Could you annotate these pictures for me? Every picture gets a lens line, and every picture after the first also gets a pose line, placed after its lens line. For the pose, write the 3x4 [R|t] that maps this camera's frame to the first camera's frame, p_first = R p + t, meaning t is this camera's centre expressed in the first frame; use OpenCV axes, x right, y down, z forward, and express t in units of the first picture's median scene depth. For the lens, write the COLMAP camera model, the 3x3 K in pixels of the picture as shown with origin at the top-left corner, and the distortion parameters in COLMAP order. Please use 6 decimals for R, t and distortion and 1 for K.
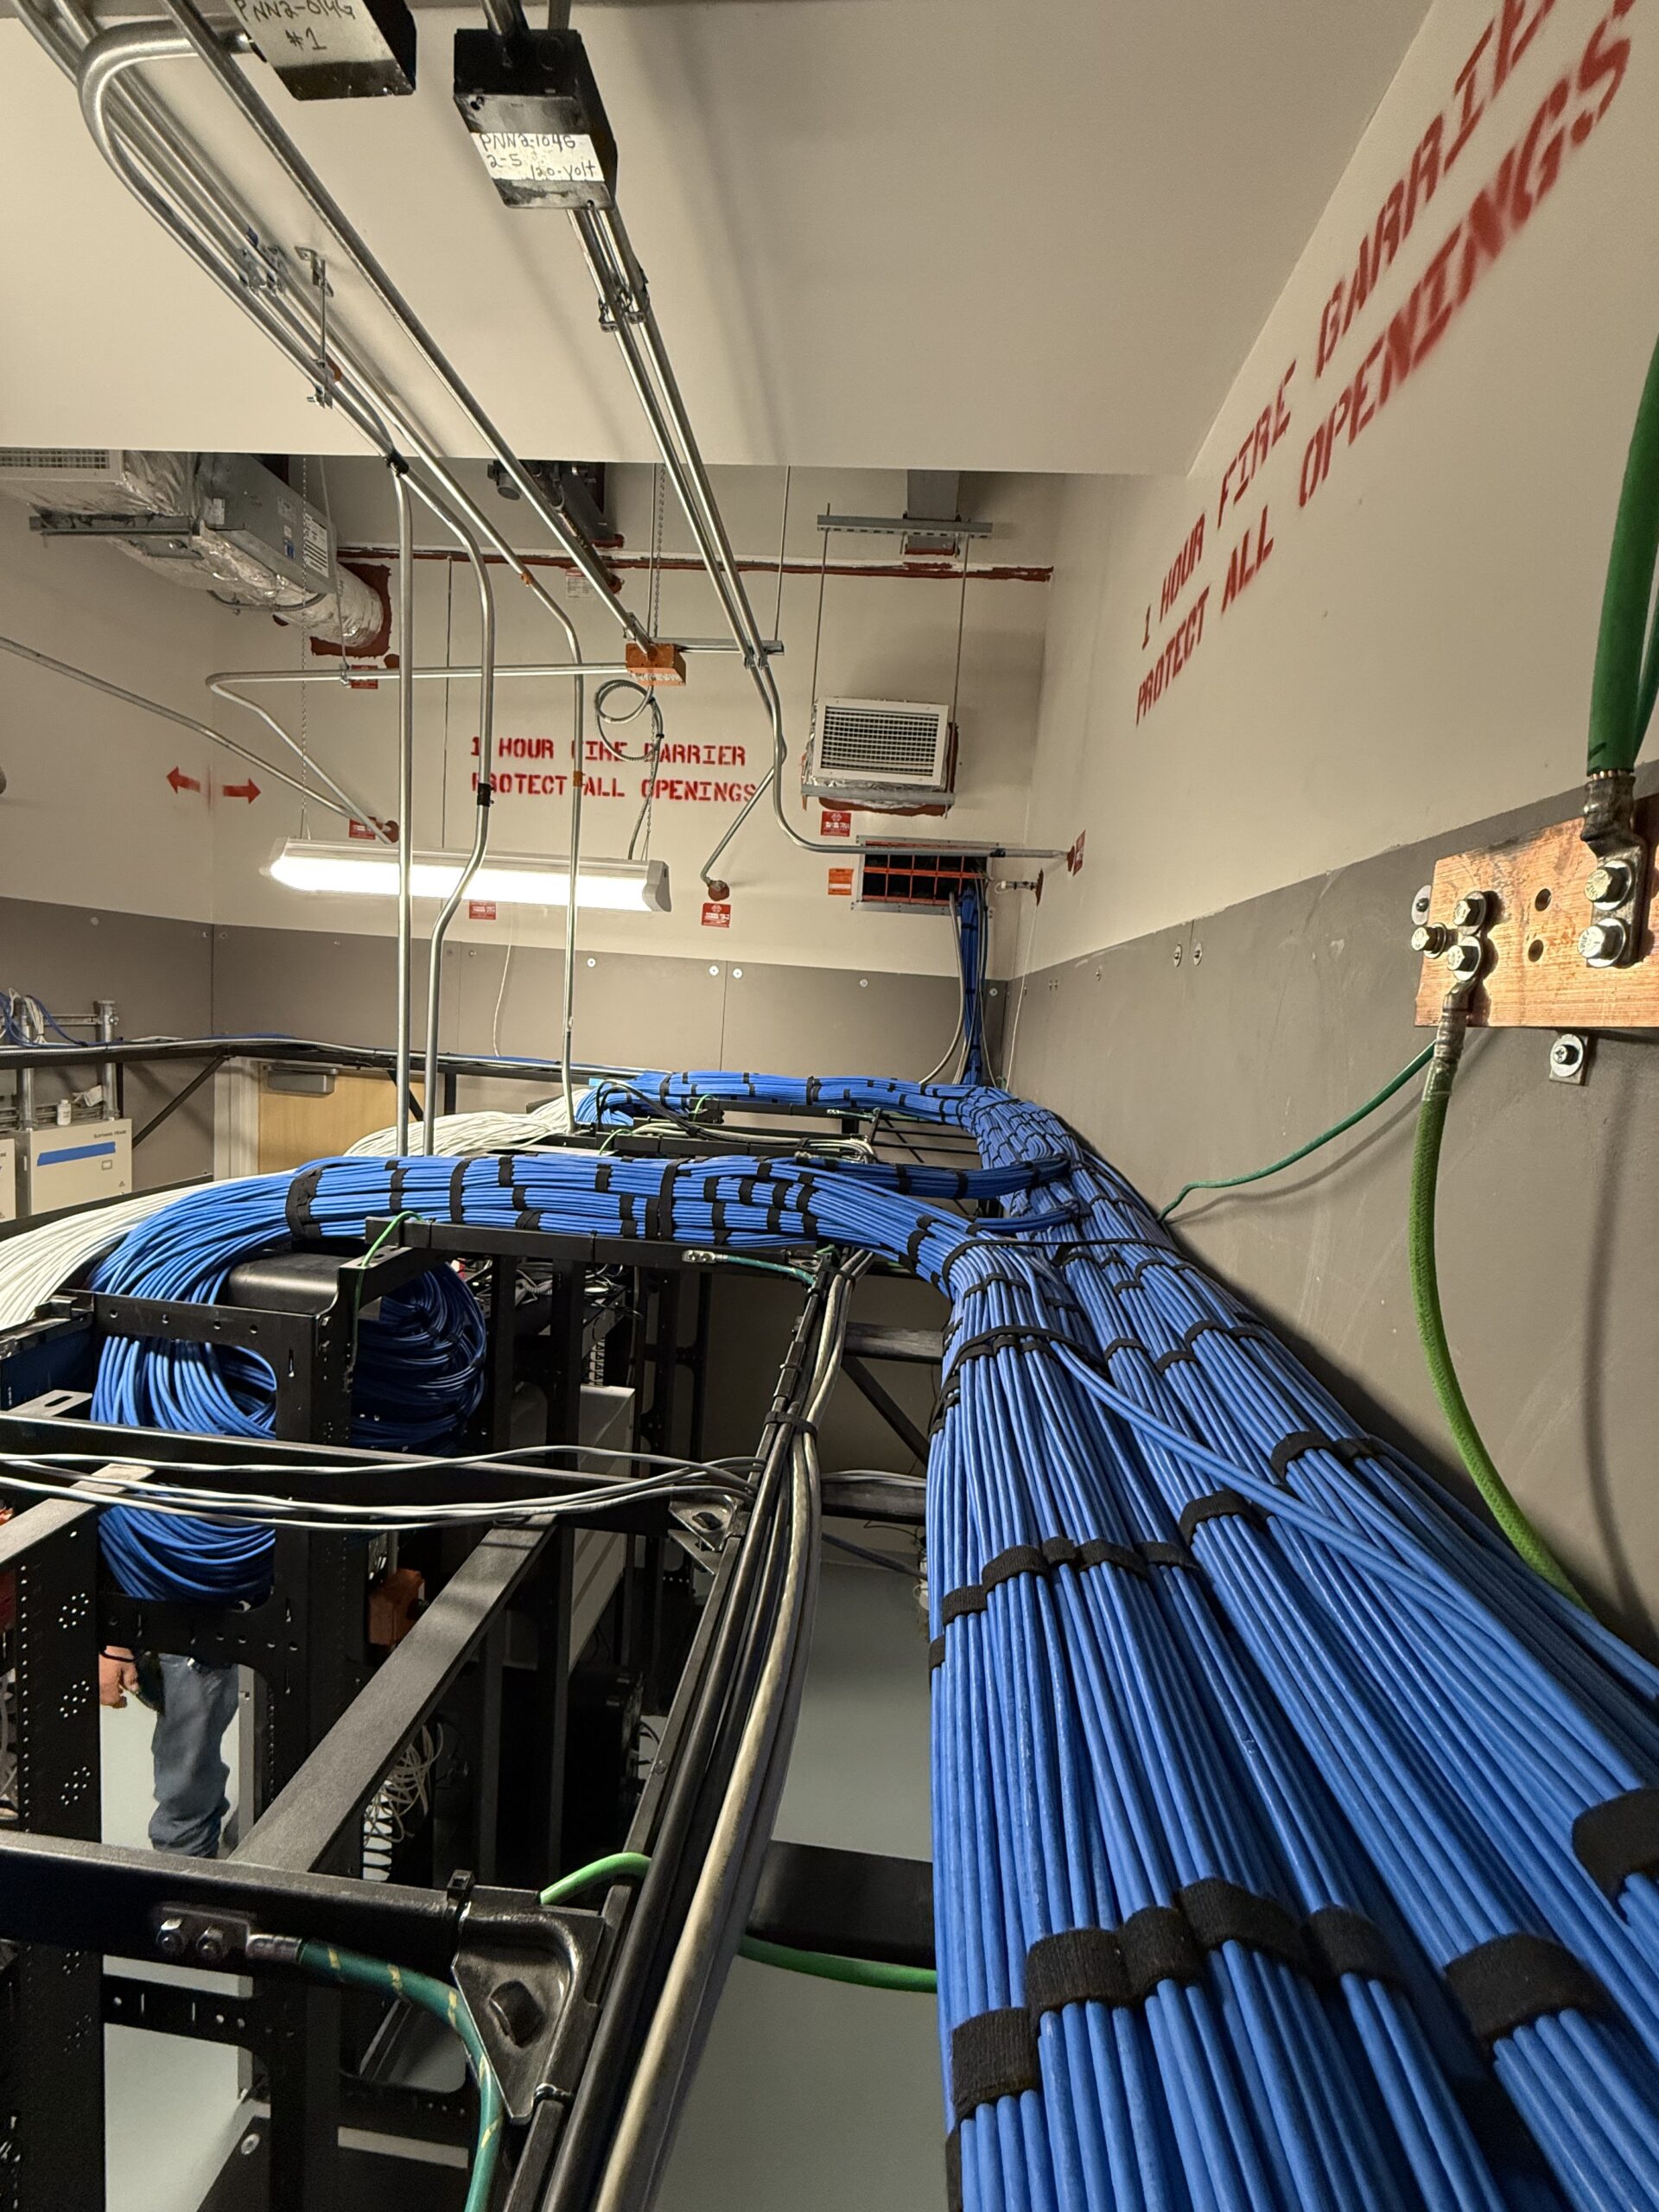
lens RADIAL K [[878.9, 0, 827.7], [0, 878.9, 1099.9], [0, 0, 1]] dist [-0.000586, -0.000024]
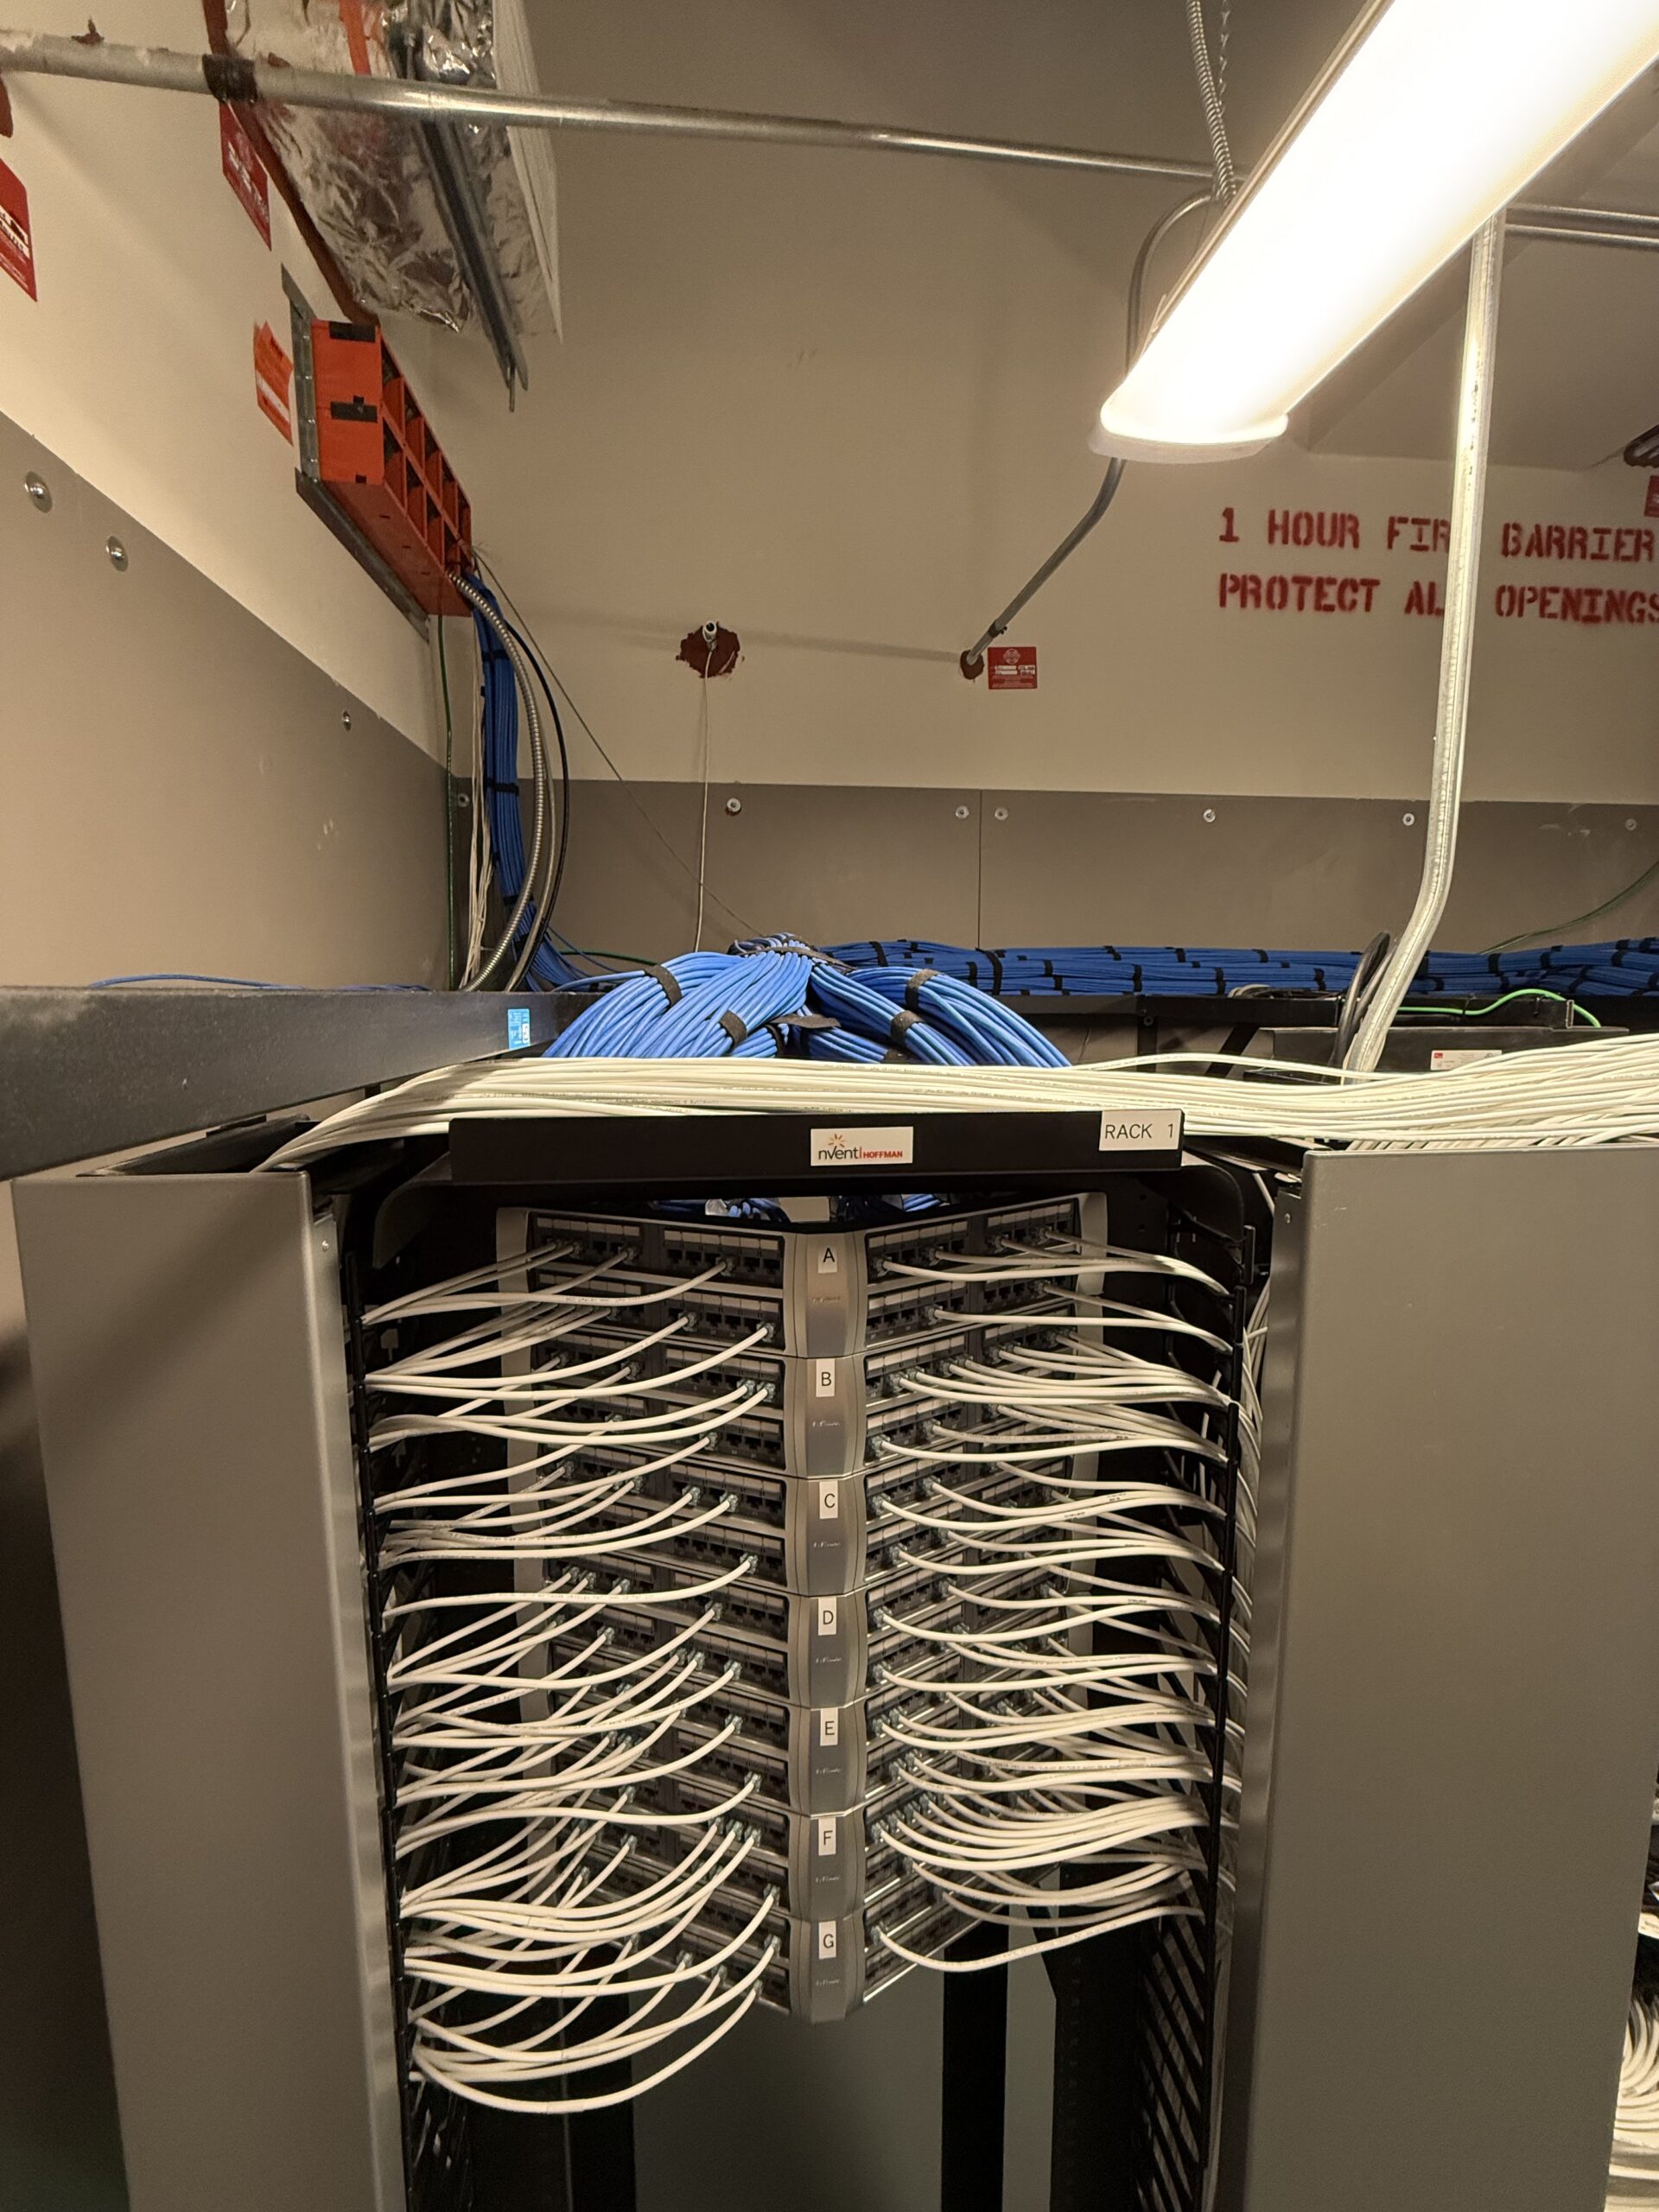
lens RADIAL K [[878.9, 0, 830.3], [0, 878.9, 1100.3], [0, 0, 1]] dist [-0.000586, -0.000024]
pose [[-0.203269, -0.189957, 0.960520, -0.827575], [0.091228, 0.973058, 0.211743, -0.068897], [-0.974864, 0.130667, -0.180463, 1.822289]]
